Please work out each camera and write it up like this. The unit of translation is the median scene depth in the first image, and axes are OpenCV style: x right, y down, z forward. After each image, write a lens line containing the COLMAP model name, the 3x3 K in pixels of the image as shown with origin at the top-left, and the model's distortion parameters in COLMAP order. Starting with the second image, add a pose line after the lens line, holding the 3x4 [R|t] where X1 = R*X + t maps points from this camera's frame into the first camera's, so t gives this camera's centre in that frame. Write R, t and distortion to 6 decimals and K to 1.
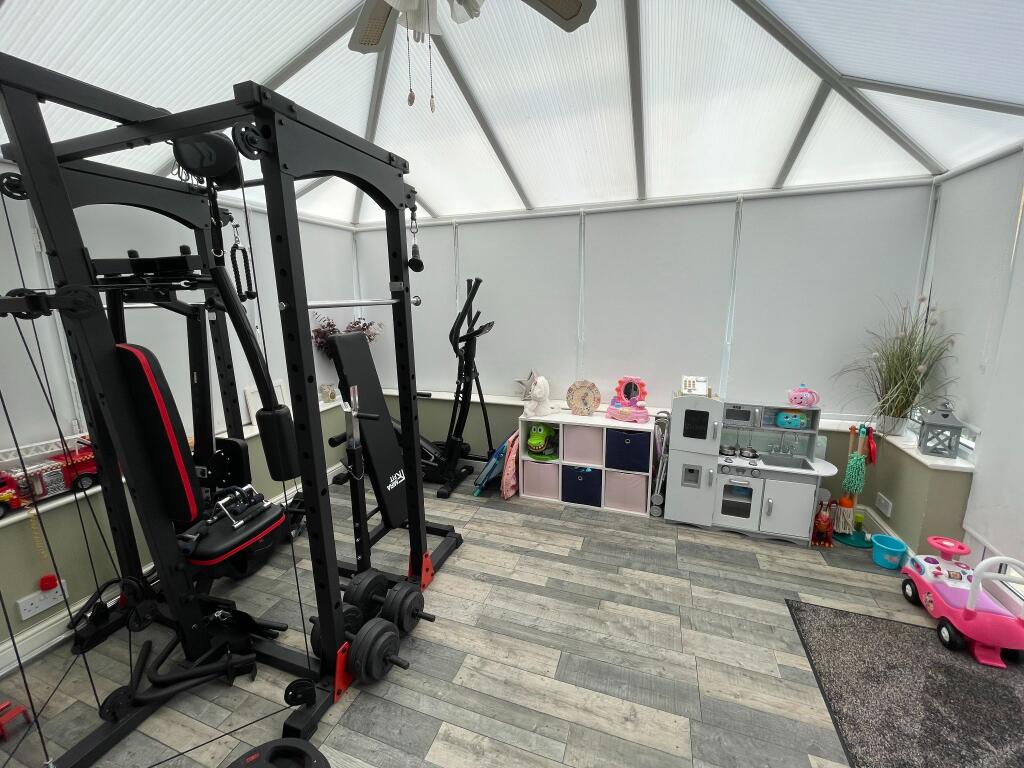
lens RADIAL K [[414.0, 0, 509.3], [0, 414.0, 381.5], [0, 0, 1]] dist [-0.000089, 0.000038]
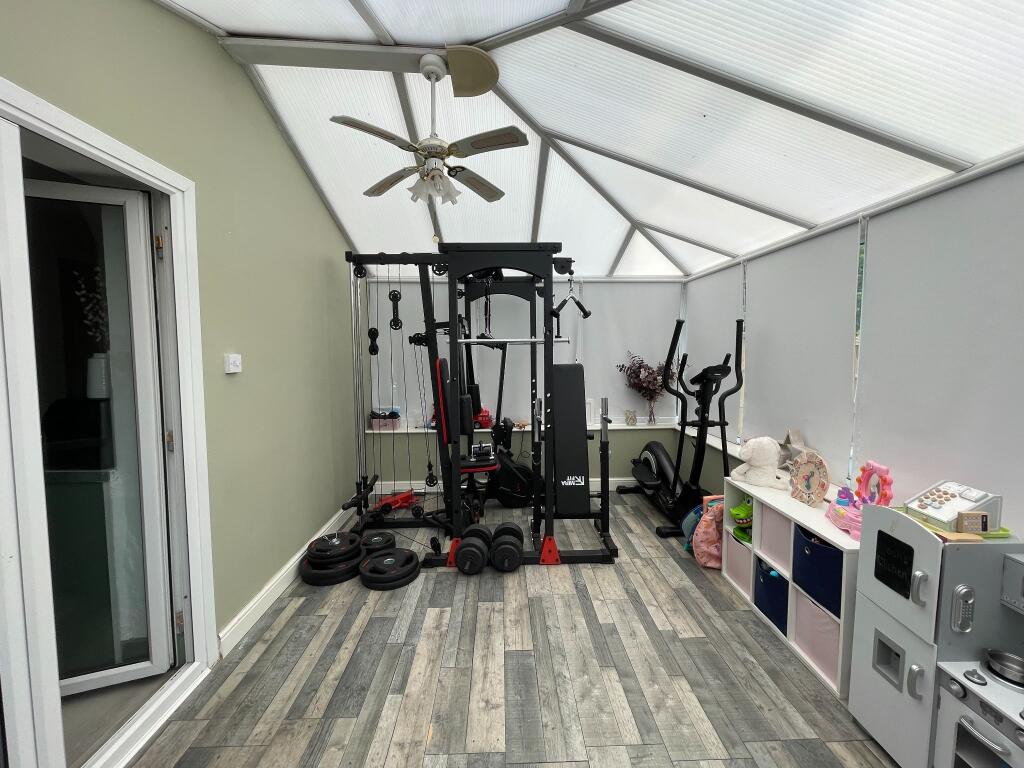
lens RADIAL K [[414.0, 0, 509.8], [0, 414.0, 379.0], [0, 0, 1]] dist [-0.000089, 0.000038]
pose [[0.348875, 0.081775, -0.933595, 0.865098], [-0.187976, 0.982047, 0.015774, -0.056065], [0.918124, 0.169990, 0.357984, 0.334406]]
